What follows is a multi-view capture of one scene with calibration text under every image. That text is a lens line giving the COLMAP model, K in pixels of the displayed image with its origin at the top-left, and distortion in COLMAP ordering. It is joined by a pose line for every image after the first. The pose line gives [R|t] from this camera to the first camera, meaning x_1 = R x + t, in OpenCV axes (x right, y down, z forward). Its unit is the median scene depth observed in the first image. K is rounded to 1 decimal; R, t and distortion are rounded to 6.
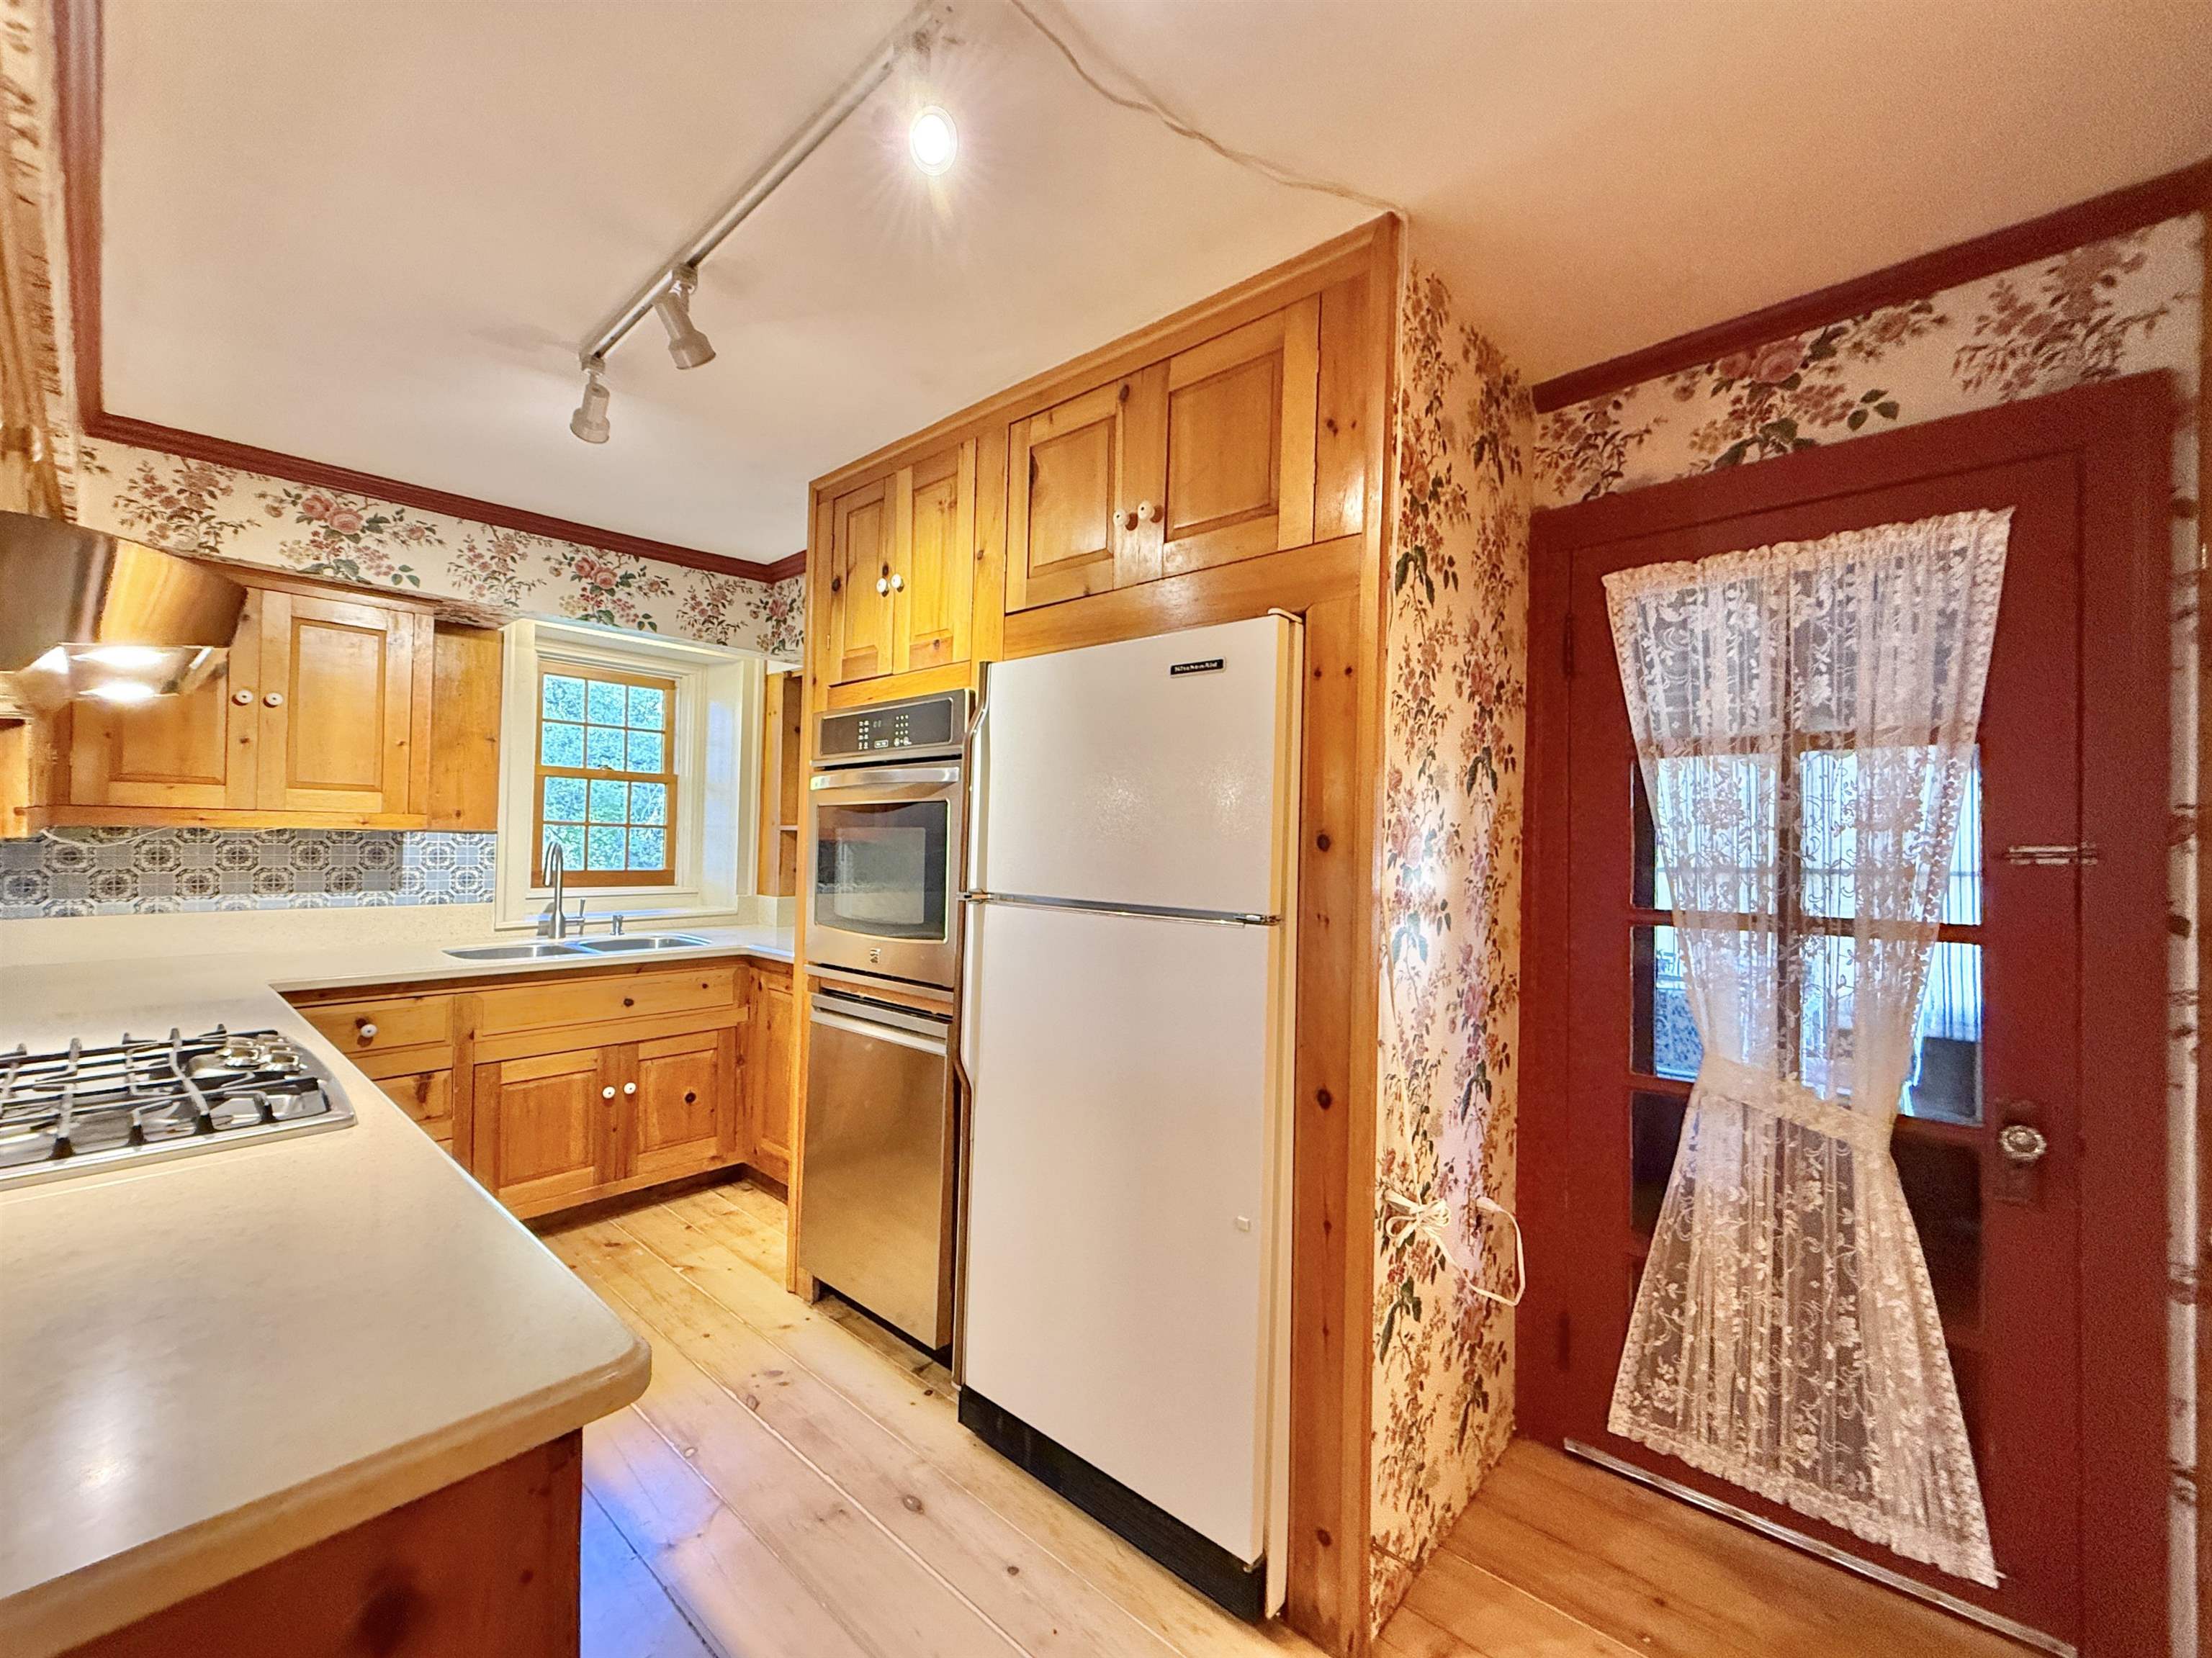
lens RADIAL K [[917.8, 0, 1089.4], [0, 917.8, 833.5], [0, 0, 1]] dist [0.000630, 0.000234]
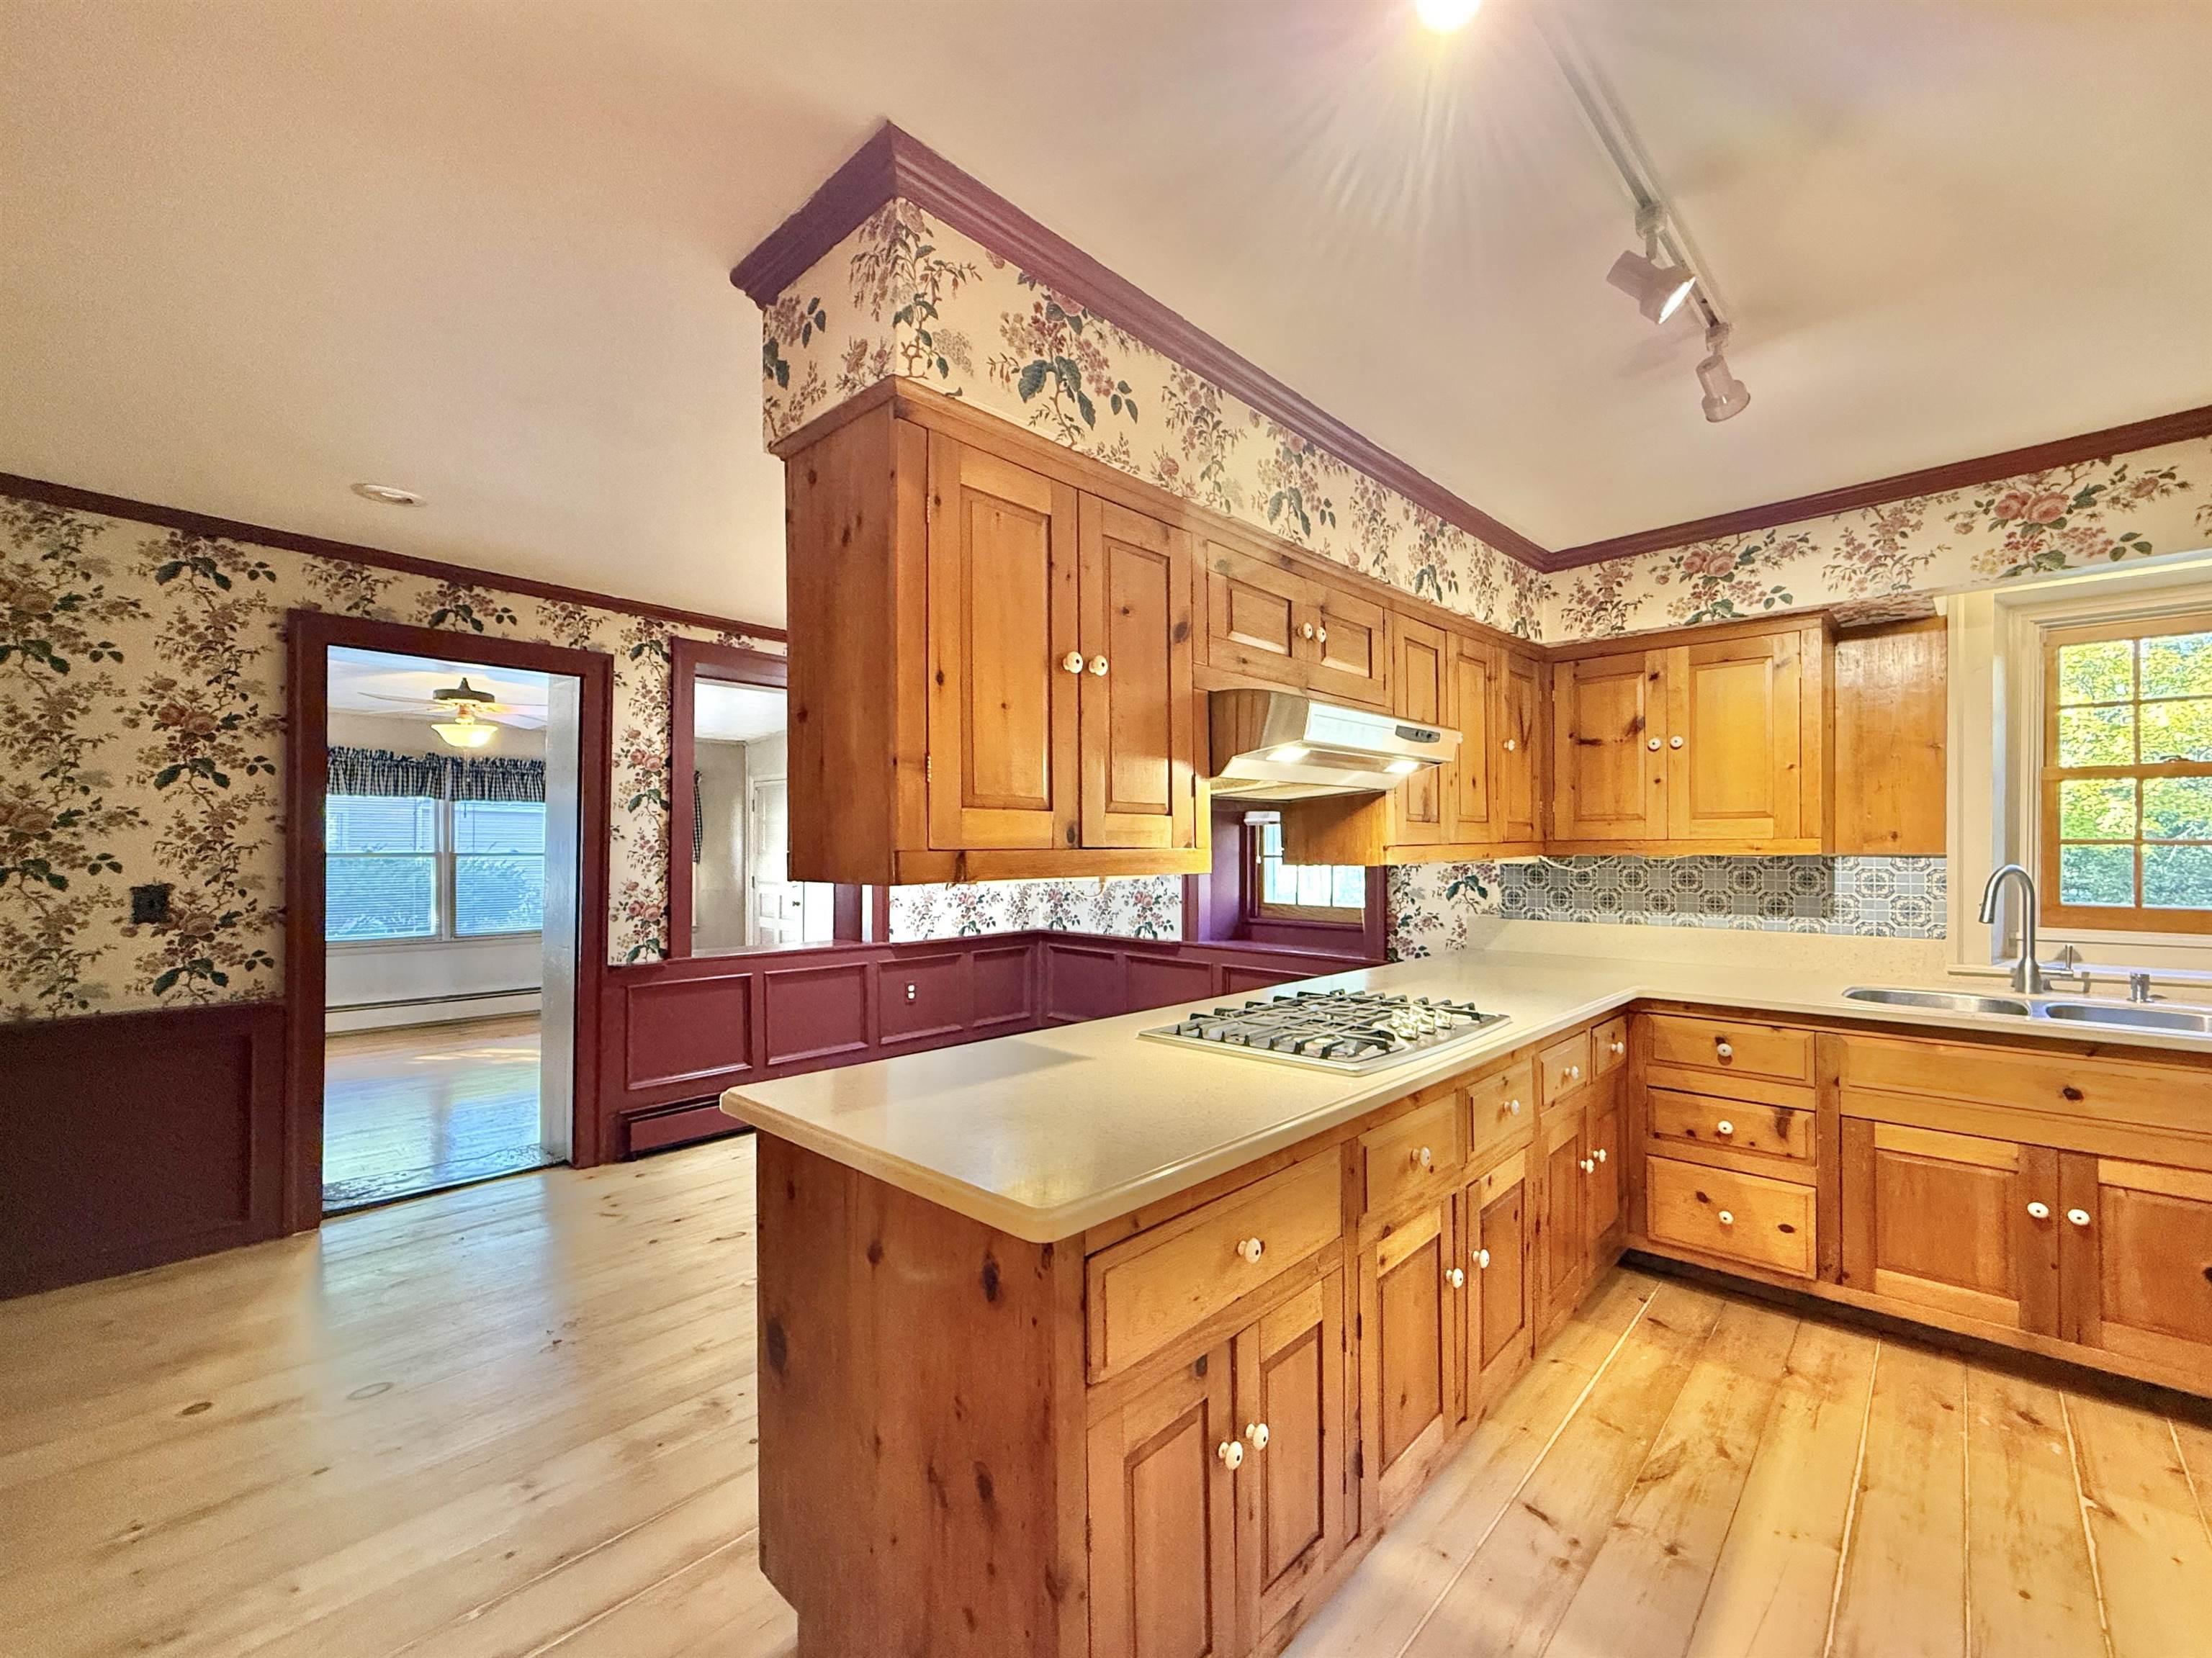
lens RADIAL K [[917.8, 0, 1104.4], [0, 917.8, 846.9], [0, 0, 1]] dist [0.000630, 0.000234]
pose [[-0.012974, -0.022544, -0.999662, 0.344174], [0.007298, 0.999717, -0.022640, 0.006036], [0.999889, -0.007589, -0.012805, 0.410861]]
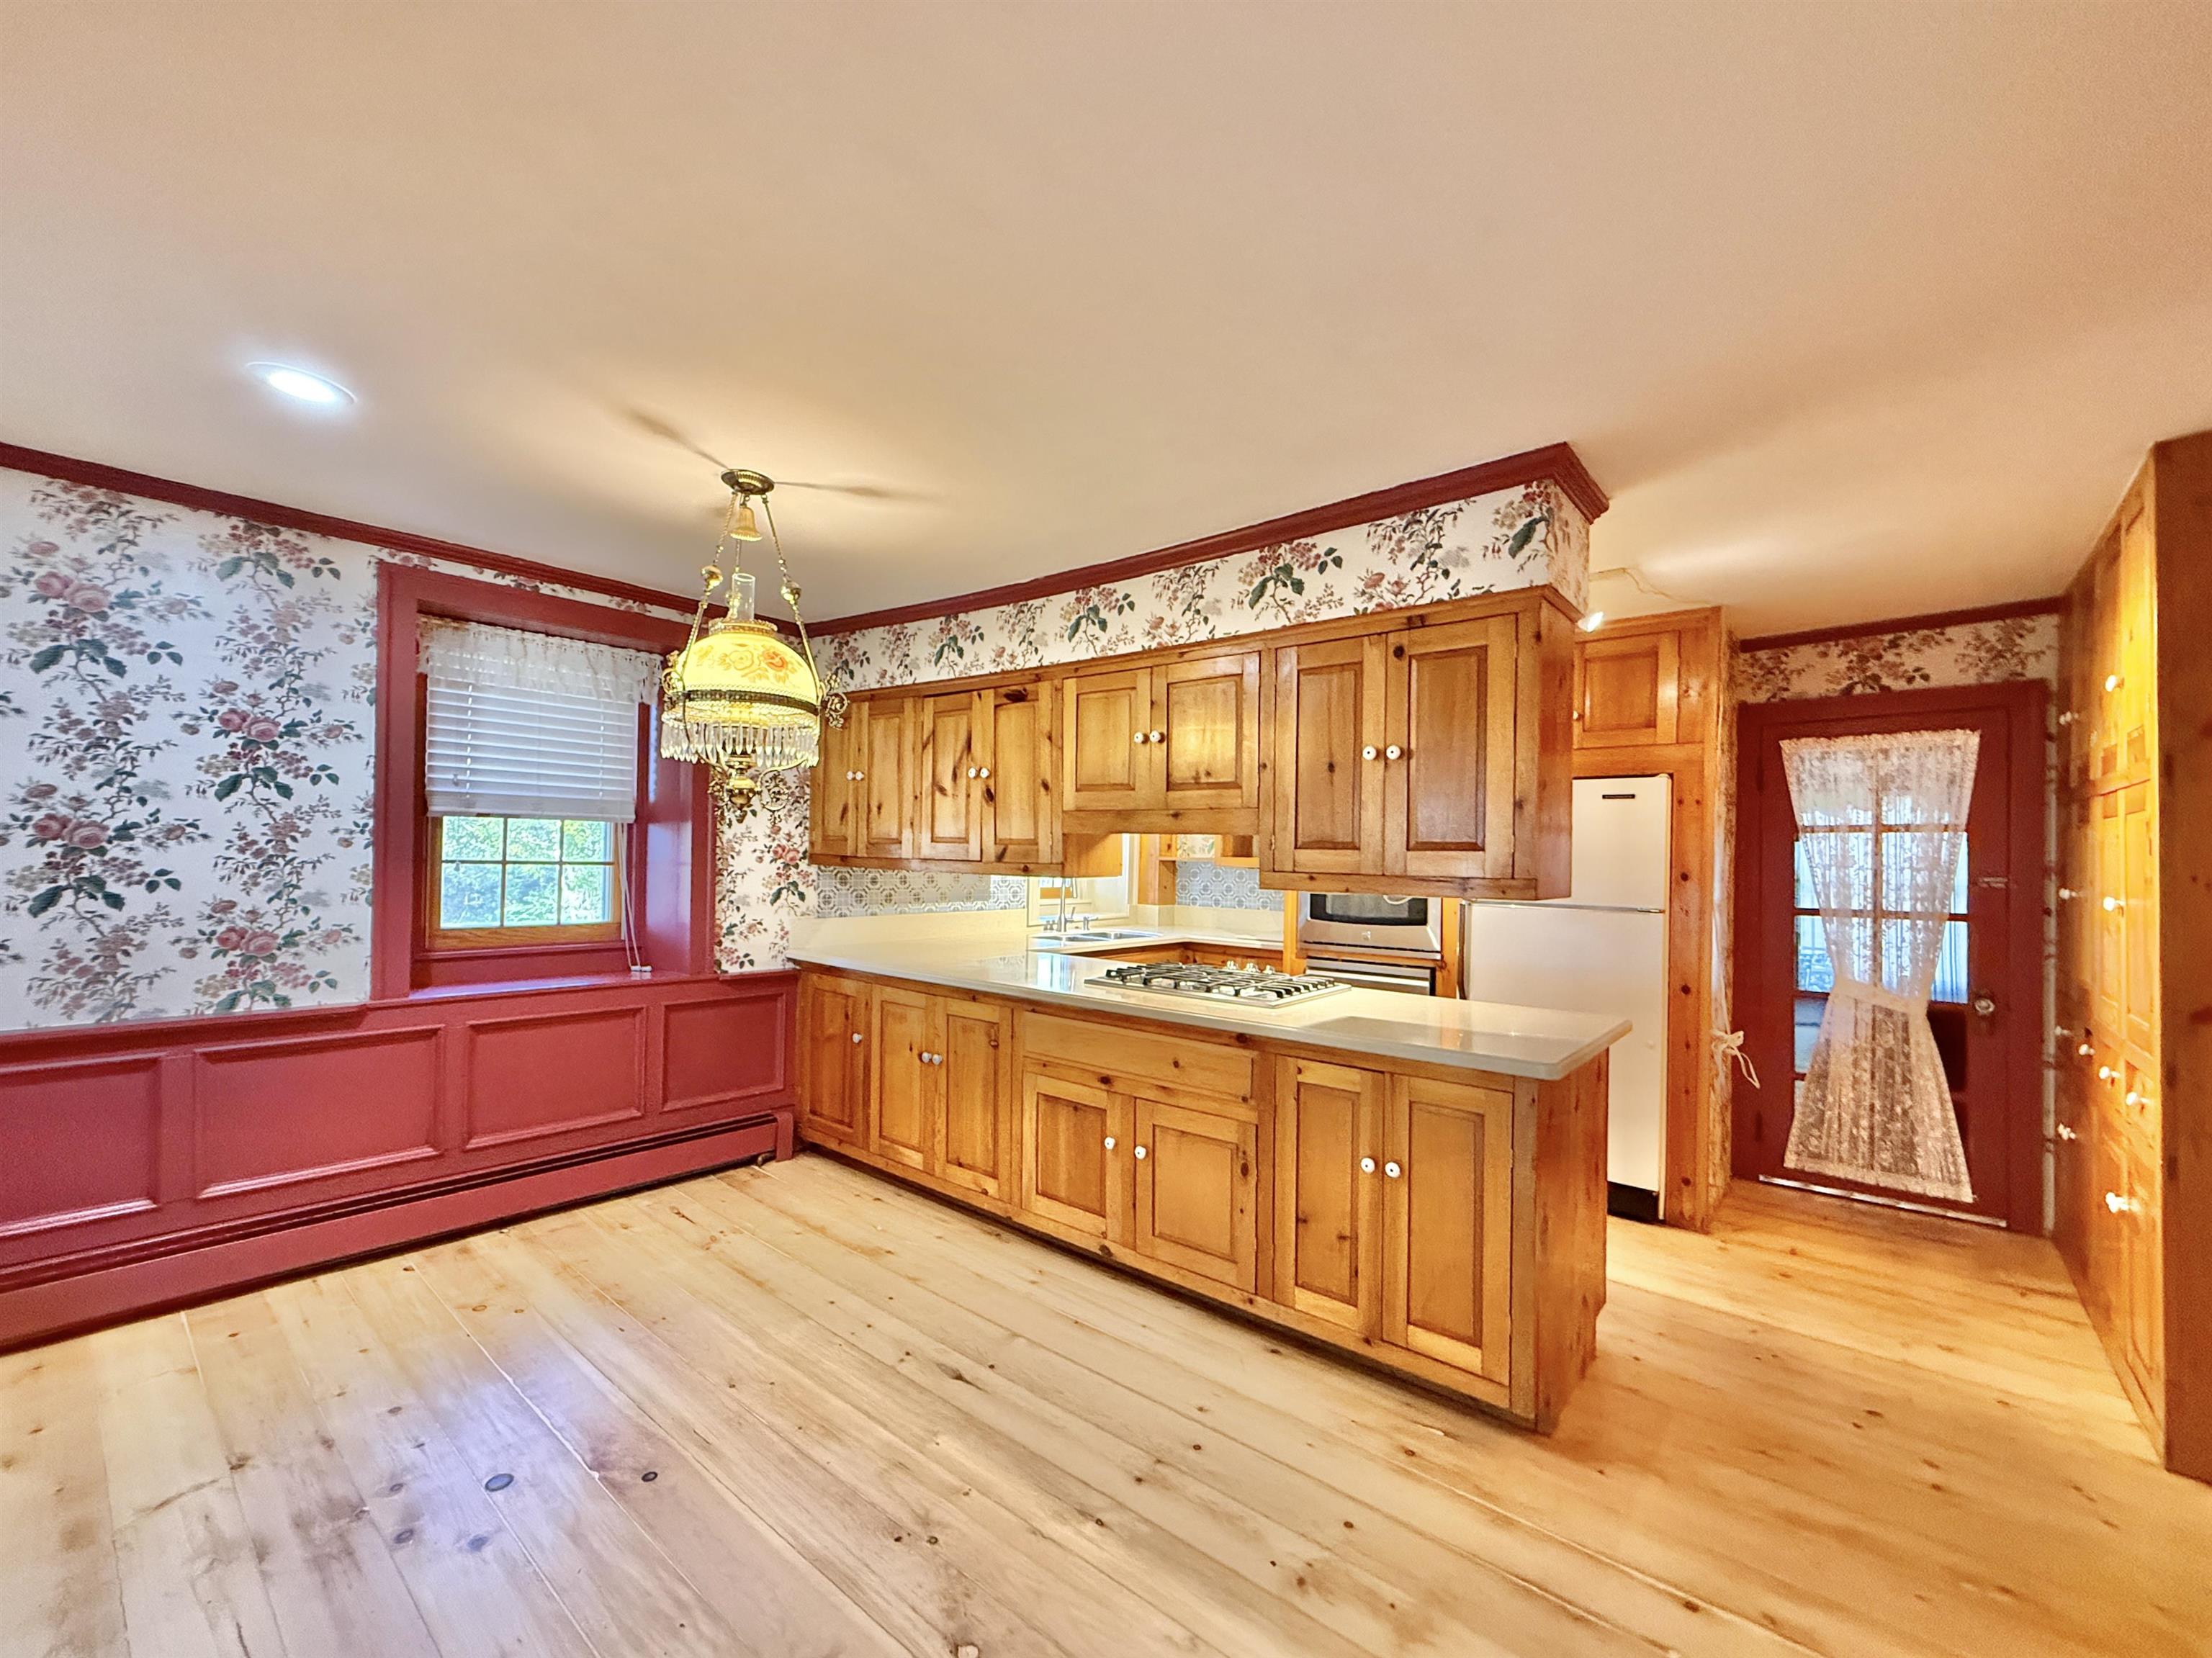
lens RADIAL K [[917.8, 0, 1098.9], [0, 917.8, 846.3], [0, 0, 1]] dist [0.000630, 0.000234]
pose [[0.999133, -0.000286, 0.041637, -1.004931], [0.000179, 0.999997, 0.002565, -0.057424], [-0.041637, -0.002556, 0.999130, -0.934312]]
